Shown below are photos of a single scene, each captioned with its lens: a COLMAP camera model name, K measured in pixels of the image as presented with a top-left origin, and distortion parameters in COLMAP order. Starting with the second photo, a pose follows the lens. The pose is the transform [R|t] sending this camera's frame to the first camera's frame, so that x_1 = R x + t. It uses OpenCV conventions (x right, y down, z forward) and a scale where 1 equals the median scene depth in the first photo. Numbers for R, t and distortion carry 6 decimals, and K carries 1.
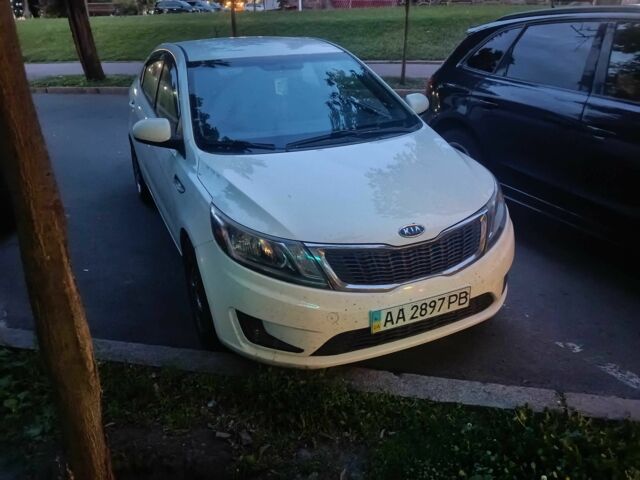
lens RADIAL K [[521.8, 0, 319.3], [0, 521.8, 240.2], [0, 0, 1]] dist [-0.033718, -0.015800]
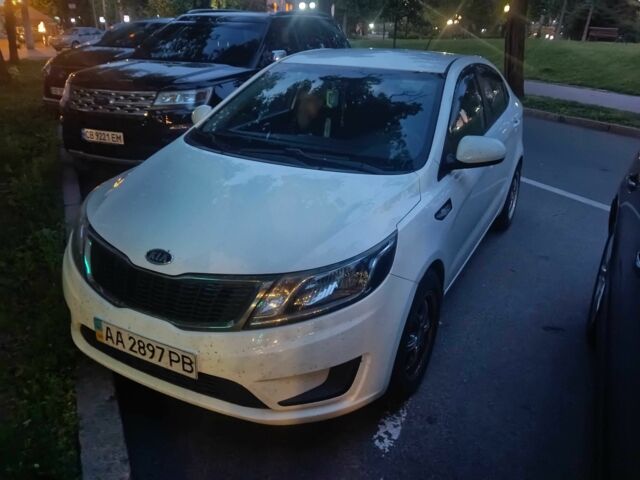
lens RADIAL K [[521.8, 0, 318.2], [0, 521.8, 236.5], [0, 0, 1]] dist [-0.033718, -0.015800]
pose [[0.626925, 0.322189, -0.709337, 0.938323], [-0.353969, 0.928876, 0.109063, -0.236495], [0.694025, 0.182709, 0.696381, 0.573414]]
